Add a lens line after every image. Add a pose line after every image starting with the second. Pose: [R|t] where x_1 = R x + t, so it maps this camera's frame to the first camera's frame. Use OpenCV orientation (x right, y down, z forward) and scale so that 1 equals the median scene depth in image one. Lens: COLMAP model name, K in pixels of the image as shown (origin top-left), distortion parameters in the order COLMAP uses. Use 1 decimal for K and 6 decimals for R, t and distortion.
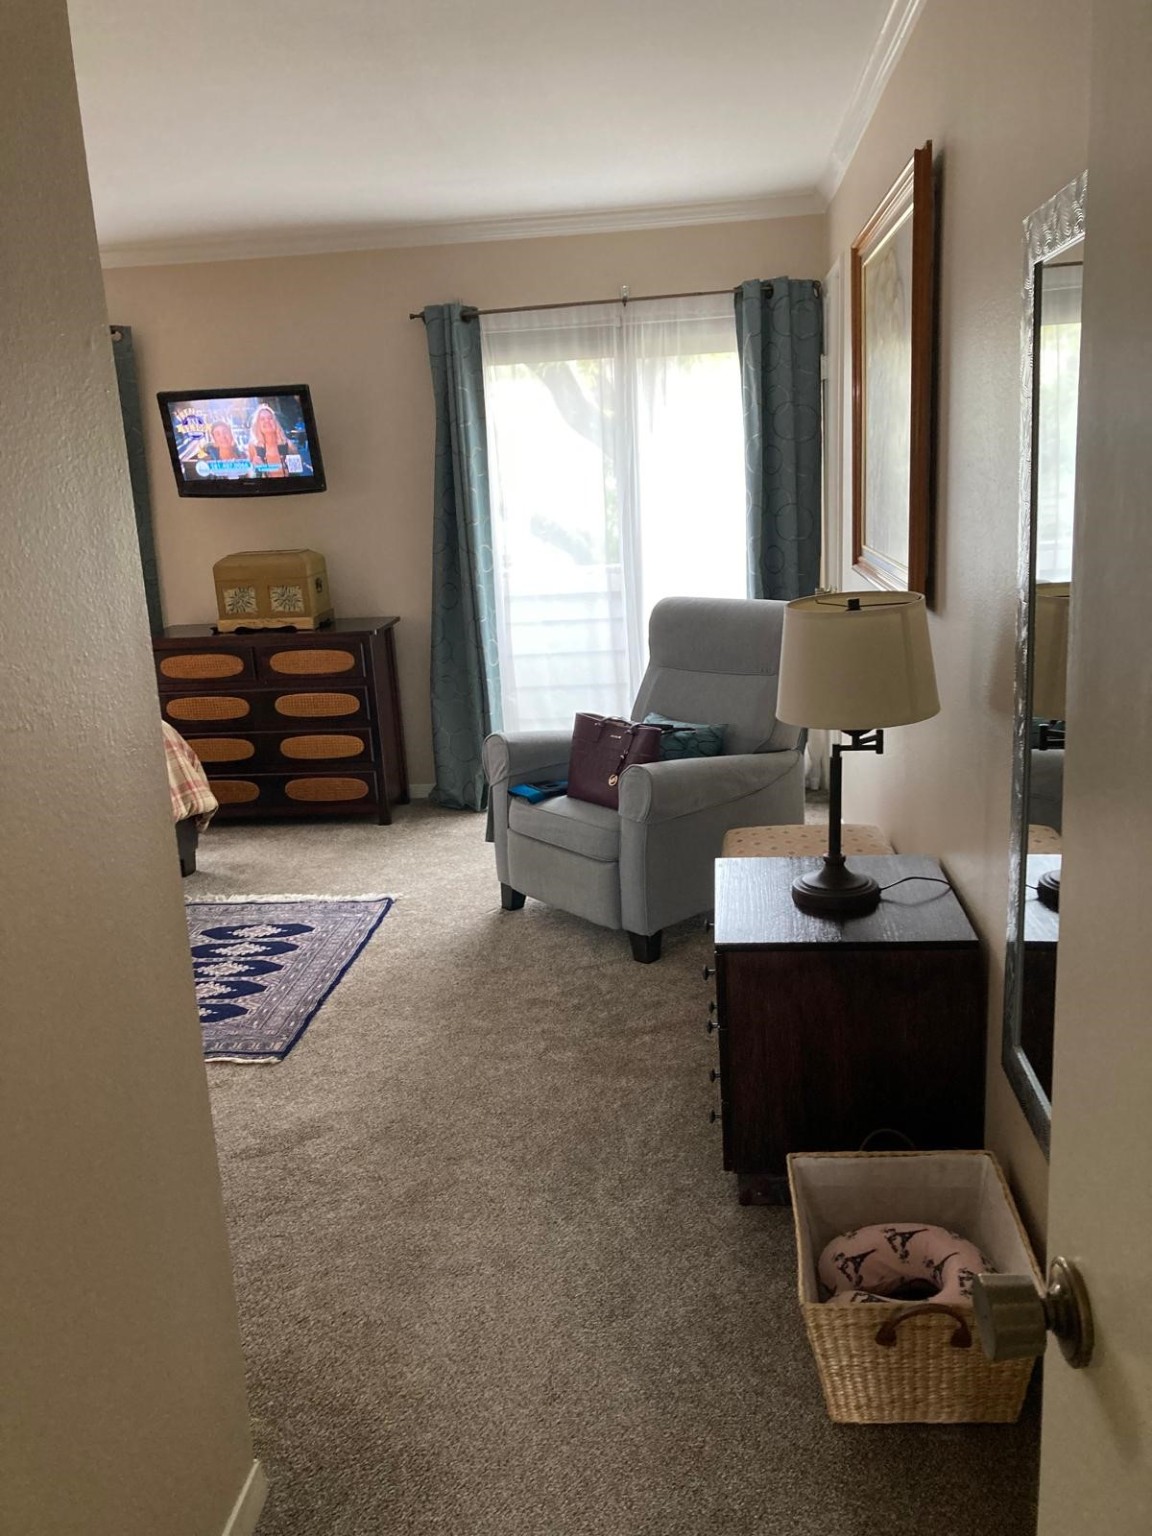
lens RADIAL K [[1252.7, 0, 594.7], [0, 1252.7, 776.6], [0, 0, 1]] dist [0.107204, -0.236122]
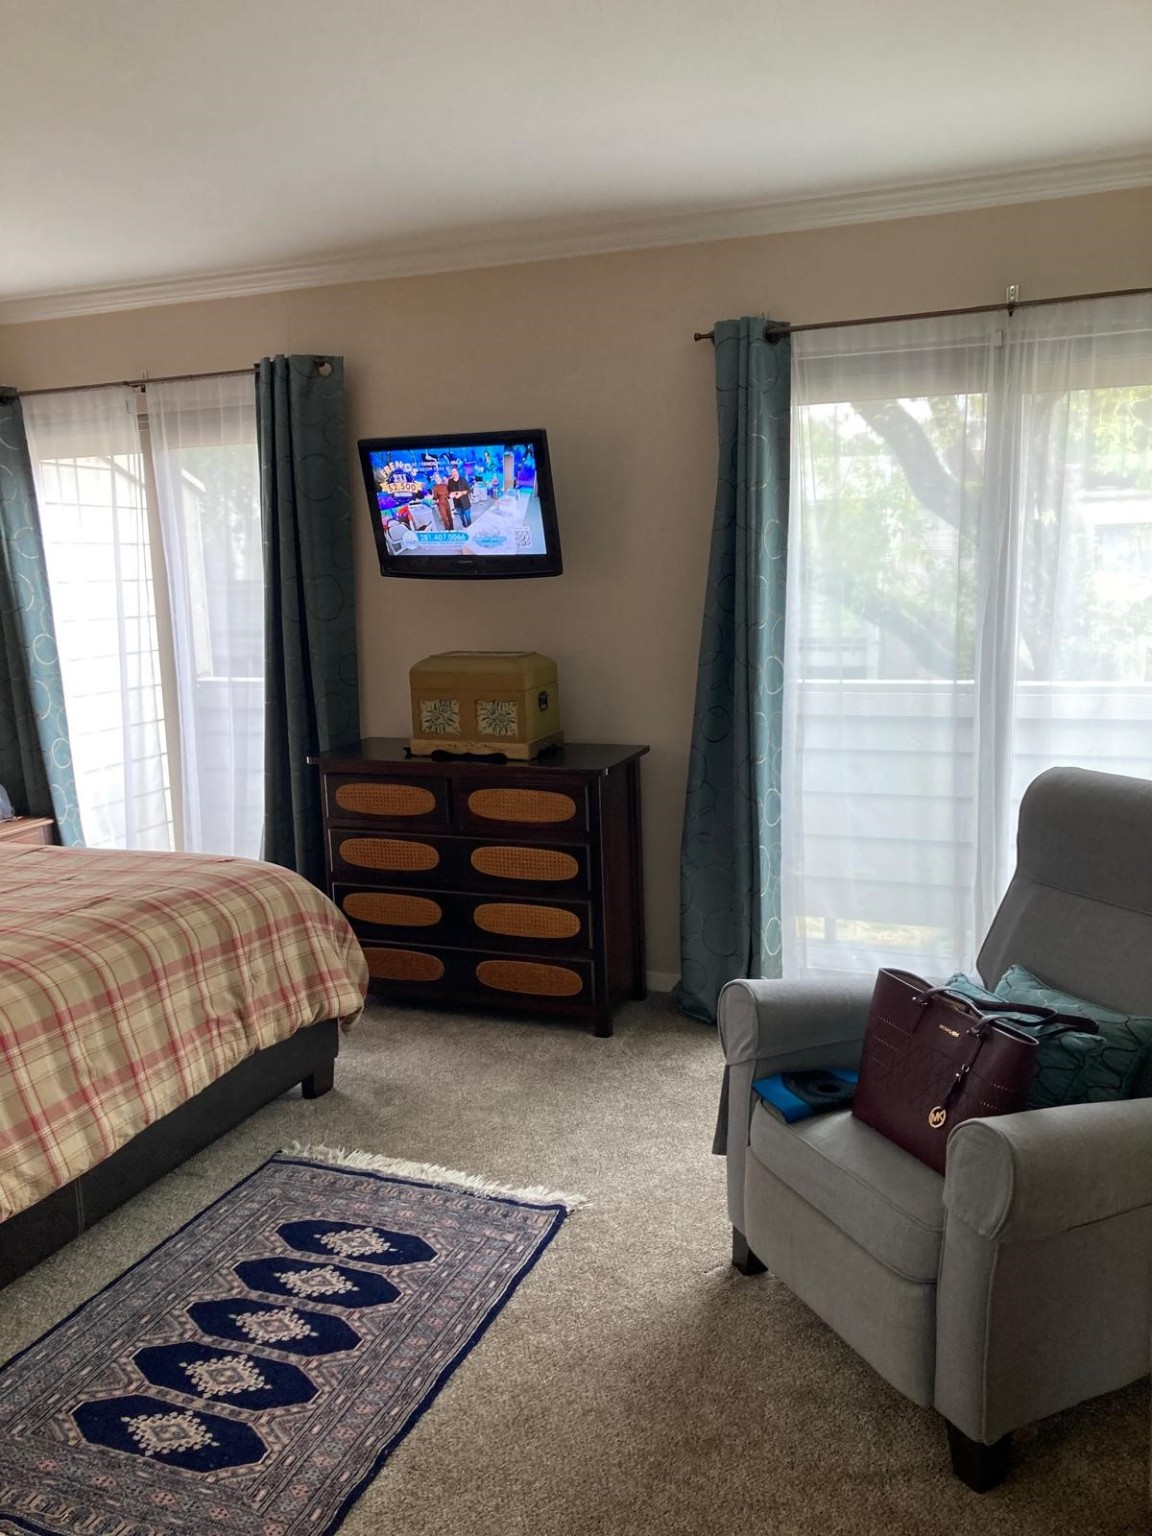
lens RADIAL K [[1252.7, 0, 594.7], [0, 1252.7, 776.6], [0, 0, 1]] dist [0.107204, -0.236122]
pose [[0.964103, 0.073100, -0.255269, 0.000604], [-0.087484, 0.995129, -0.045438, -0.079278], [0.250704, 0.066138, 0.965802, 0.313025]]
